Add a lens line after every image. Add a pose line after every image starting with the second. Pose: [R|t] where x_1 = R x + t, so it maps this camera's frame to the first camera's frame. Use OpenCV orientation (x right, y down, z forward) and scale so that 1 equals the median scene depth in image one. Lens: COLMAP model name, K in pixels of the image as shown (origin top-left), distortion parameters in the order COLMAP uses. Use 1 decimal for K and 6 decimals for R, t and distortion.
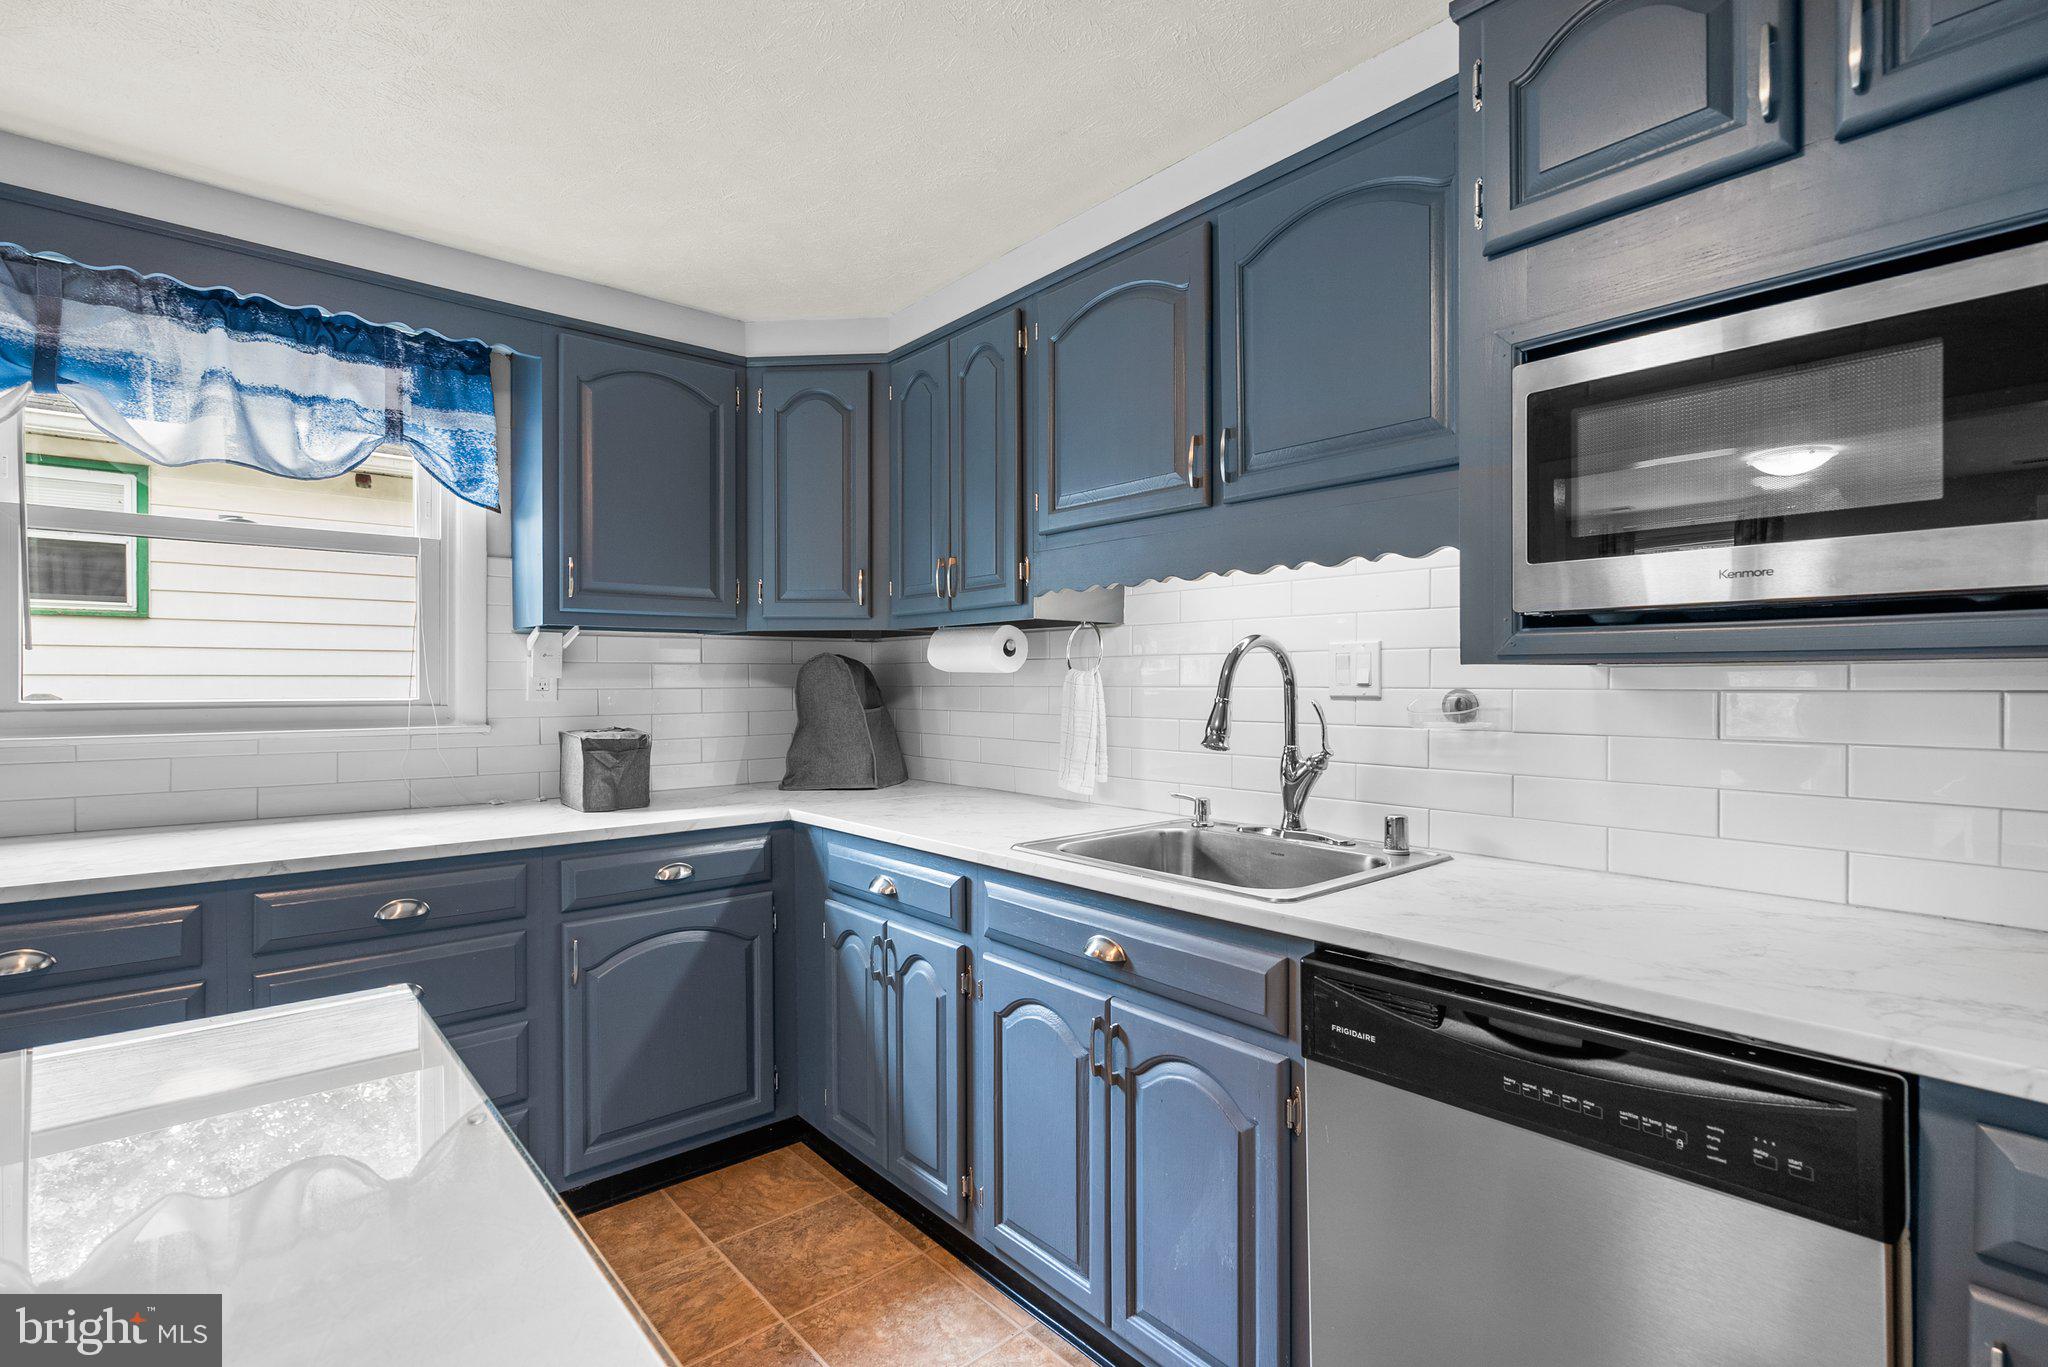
lens RADIAL K [[941.6, 0, 1031.0], [0, 941.6, 690.0], [0, 0, 1]] dist [-0.002377, -0.000954]
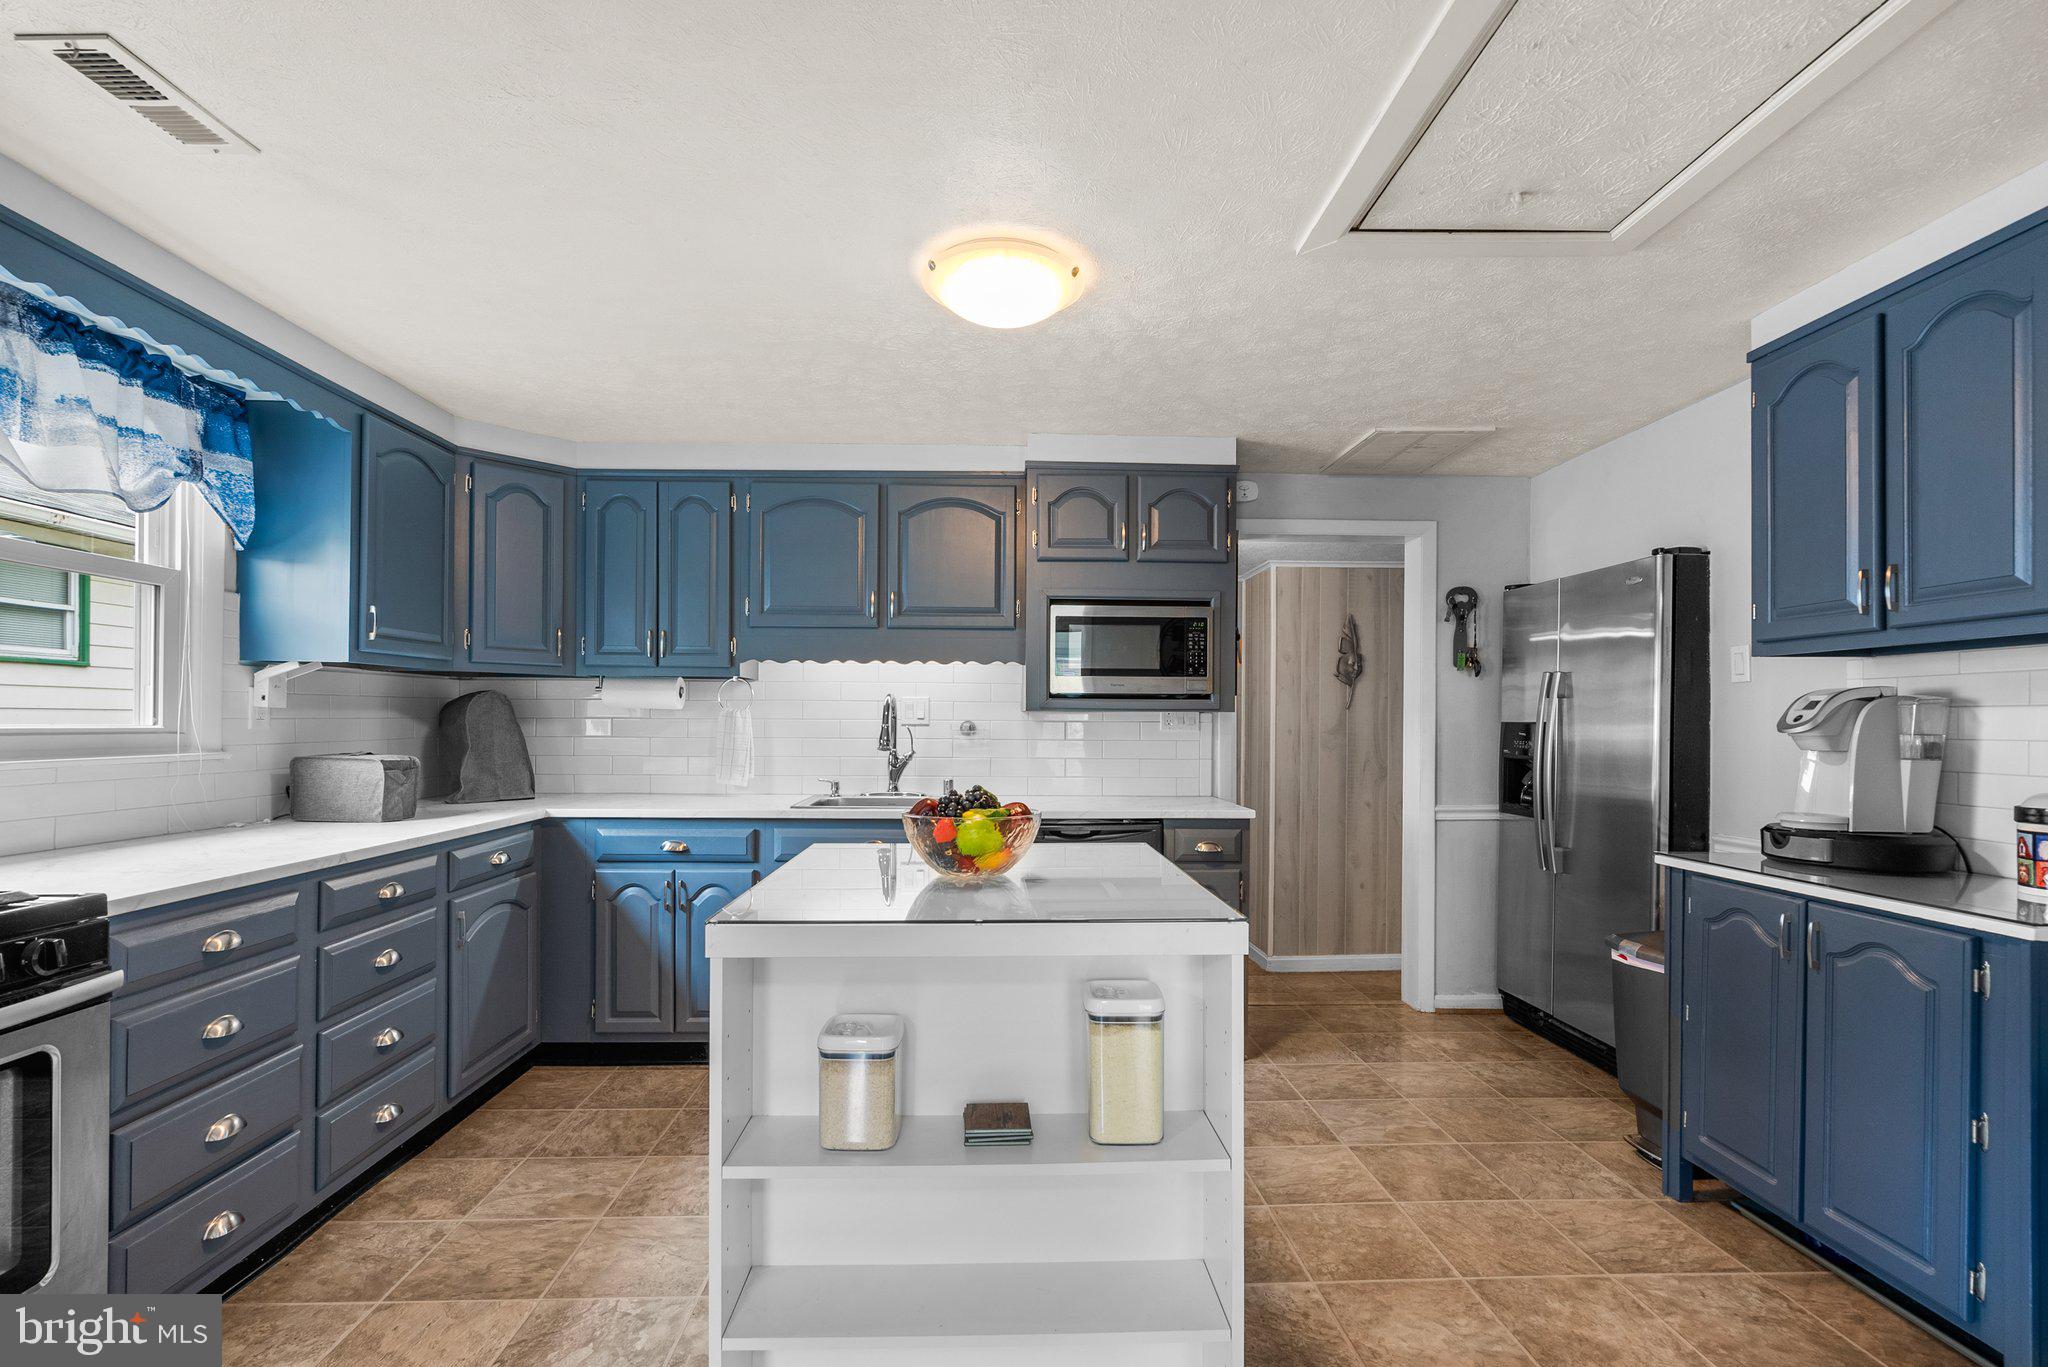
lens RADIAL K [[941.6, 0, 996.2], [0, 941.6, 722.2], [0, 0, 1]] dist [-0.002377, -0.000954]
pose [[0.638742, 0.003823, 0.769411, -1.030162], [0.000136, 0.999987, -0.005082, 0.011549], [-0.769421, 0.003351, 0.638734, -0.401733]]
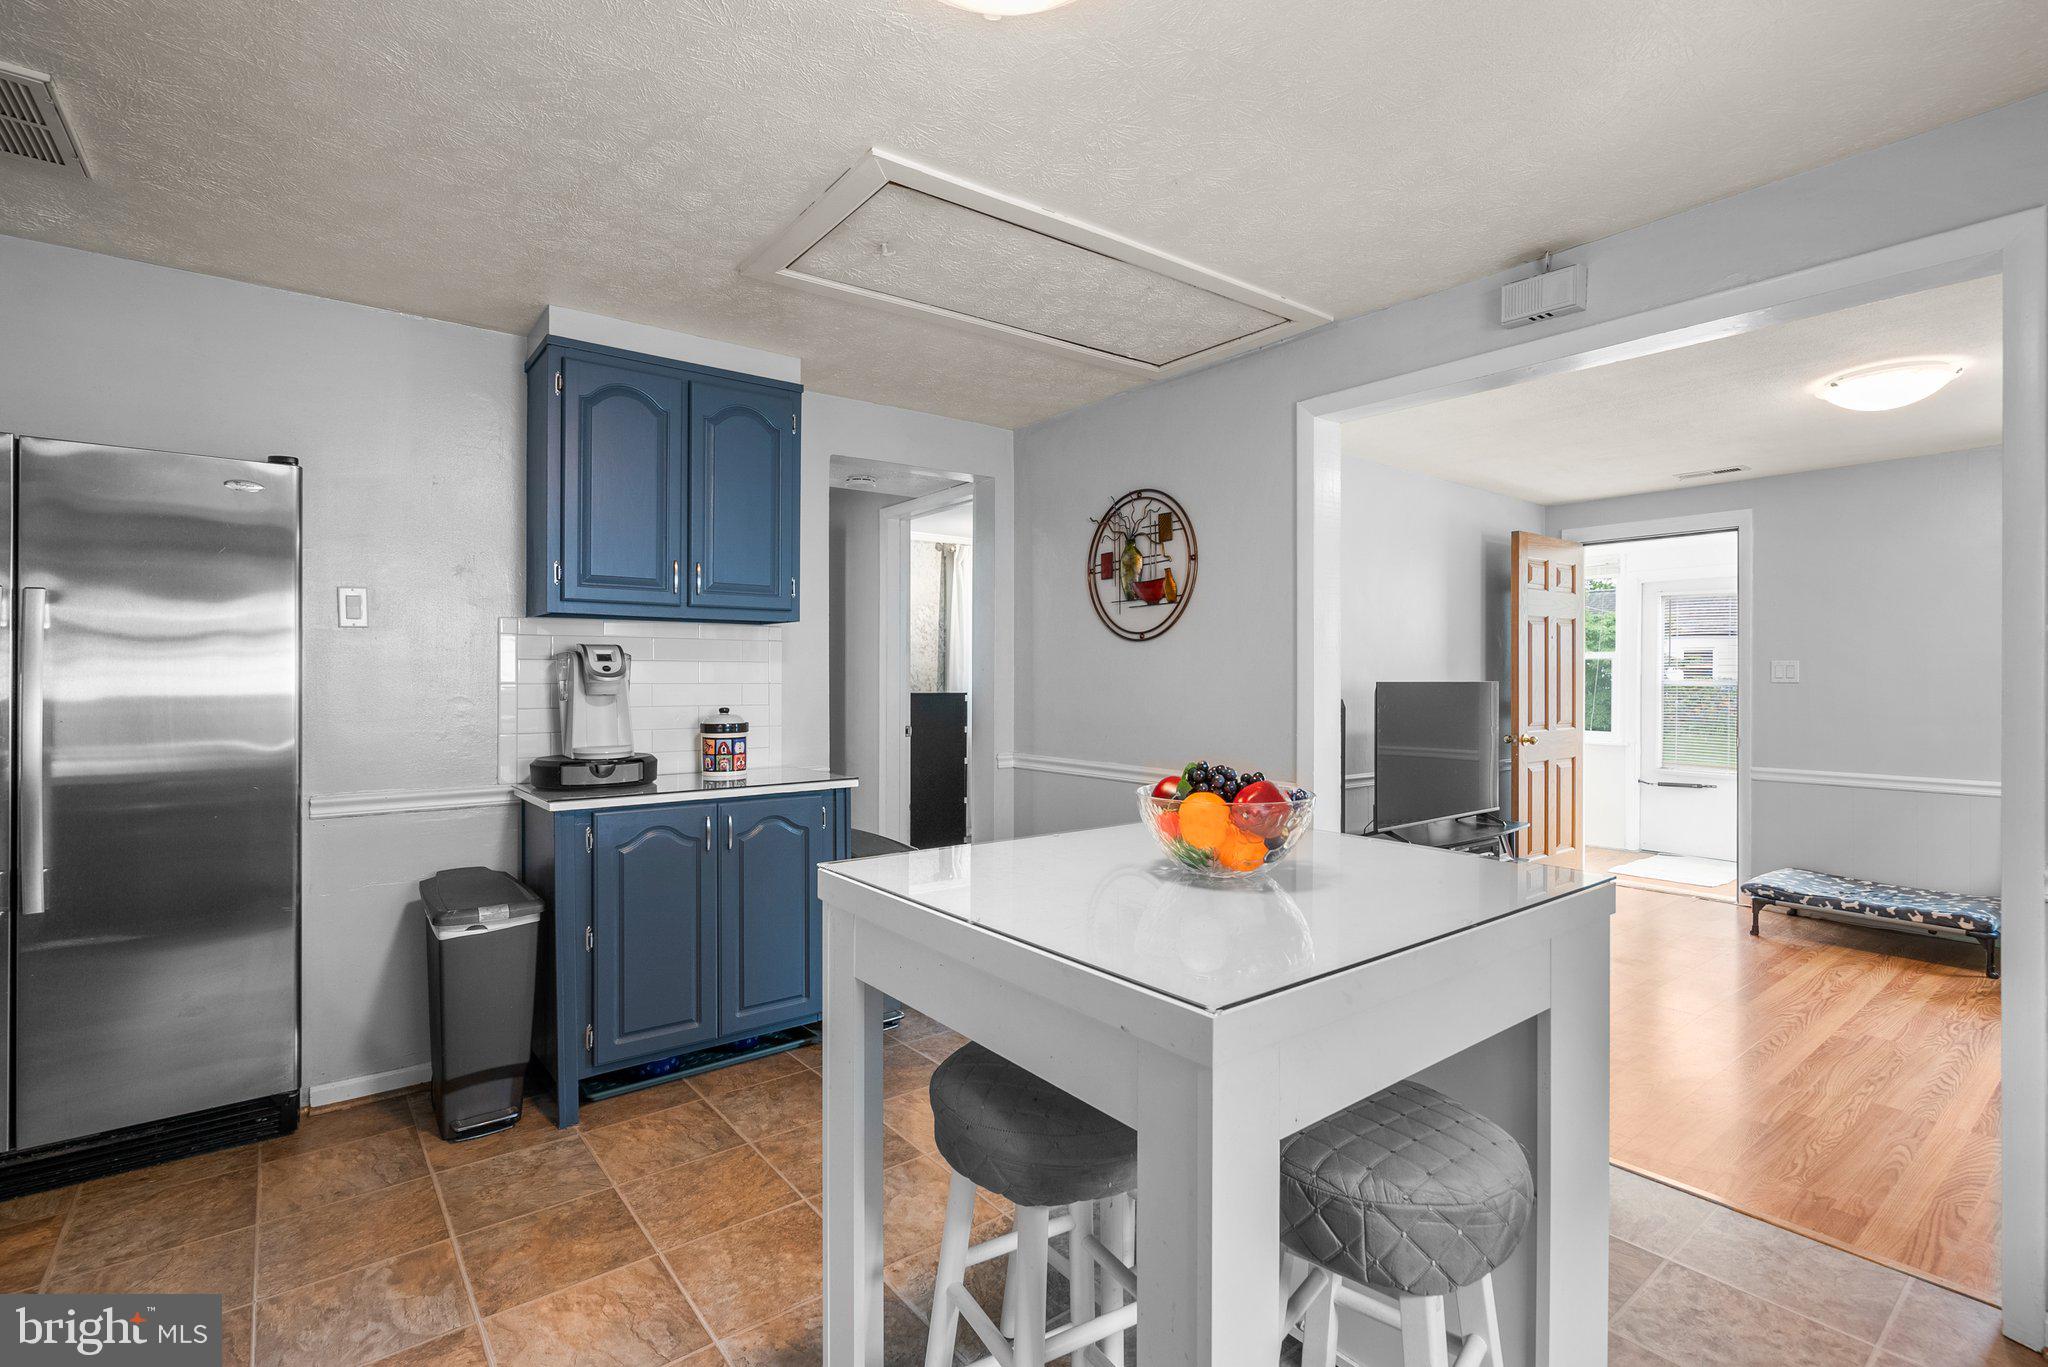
lens RADIAL K [[941.6, 0, 1017.2], [0, 941.6, 678.2], [0, 0, 1]] dist [-0.002377, -0.000954]
pose [[-0.998008, 0.004217, 0.062947, -0.257457], [0.005076, 0.999896, 0.013486, -0.000979], [-0.062884, 0.013778, -0.997926, 0.875368]]
